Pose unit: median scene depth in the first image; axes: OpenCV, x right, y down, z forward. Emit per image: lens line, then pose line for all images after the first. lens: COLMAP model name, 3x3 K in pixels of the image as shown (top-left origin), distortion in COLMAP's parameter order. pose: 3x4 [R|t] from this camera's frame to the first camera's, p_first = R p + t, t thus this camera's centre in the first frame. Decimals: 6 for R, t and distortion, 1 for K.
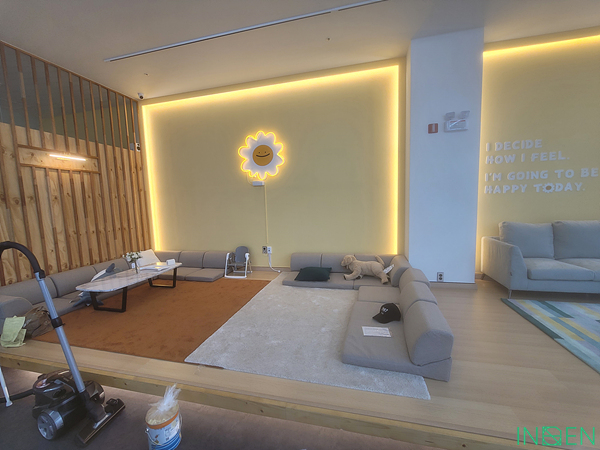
lens RADIAL K [[245.3, 0, 299.4], [0, 245.3, 226.8], [0, 0, 1]] dist [-0.007294, 0.001473]
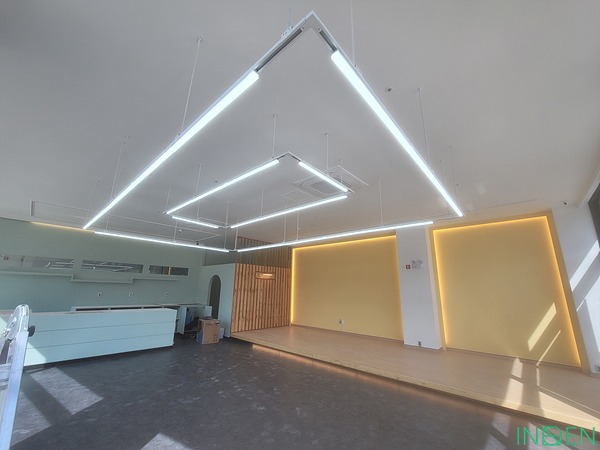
lens RADIAL K [[245.3, 0, 300.8], [0, 245.3, 226.9], [0, 0, 1]] dist [-0.007294, 0.001473]
pose [[0.876316, -0.066317, -0.477151, 0.746561], [-0.098837, 0.944658, -0.312813, 0.033138], [0.471489, 0.321283, 0.821264, -1.293307]]
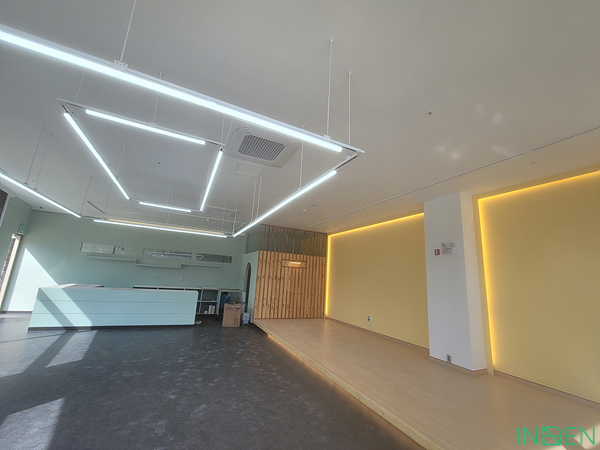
lens RADIAL K [[245.3, 0, 300.5], [0, 245.3, 225.8], [0, 0, 1]] dist [-0.007294, 0.001473]
pose [[0.628376, -0.089836, -0.772705, 1.186886], [-0.159056, 0.957487, -0.240666, -0.043567], [0.761475, 0.274132, 0.587373, -0.624757]]
